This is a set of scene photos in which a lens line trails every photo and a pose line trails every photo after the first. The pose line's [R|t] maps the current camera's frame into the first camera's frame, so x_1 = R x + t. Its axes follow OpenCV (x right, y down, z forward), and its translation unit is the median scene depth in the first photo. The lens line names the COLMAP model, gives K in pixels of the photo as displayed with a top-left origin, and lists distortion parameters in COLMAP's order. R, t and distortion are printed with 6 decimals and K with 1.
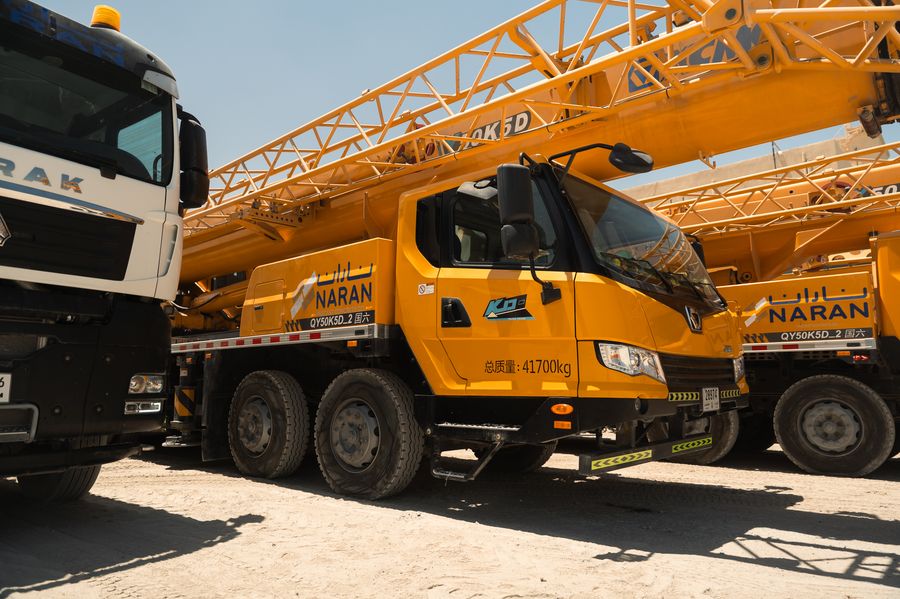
lens RADIAL K [[602.8, 0, 449.9], [0, 602.8, 298.5], [0, 0, 1]] dist [-0.000599, -0.000394]
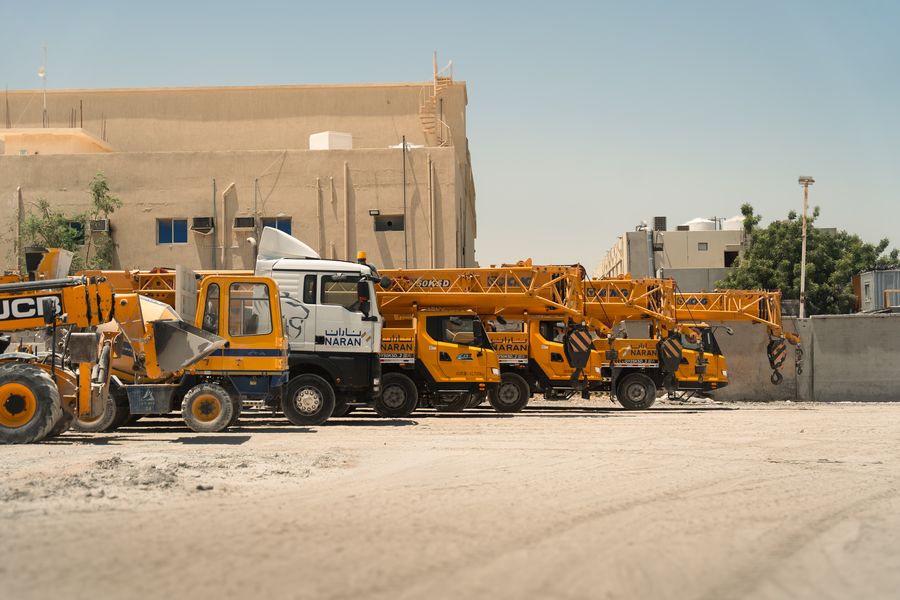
lens RADIAL K [[1504.2, 0, 449.8], [0, 1504.2, 300.4], [0, 0, 1]] dist [-0.002909, 0.000000]
pose [[0.767705, 0.026487, 0.640256, -4.947839], [-0.092157, 0.993322, 0.069409, -0.806179], [-0.634142, -0.112290, 0.765020, -4.957705]]
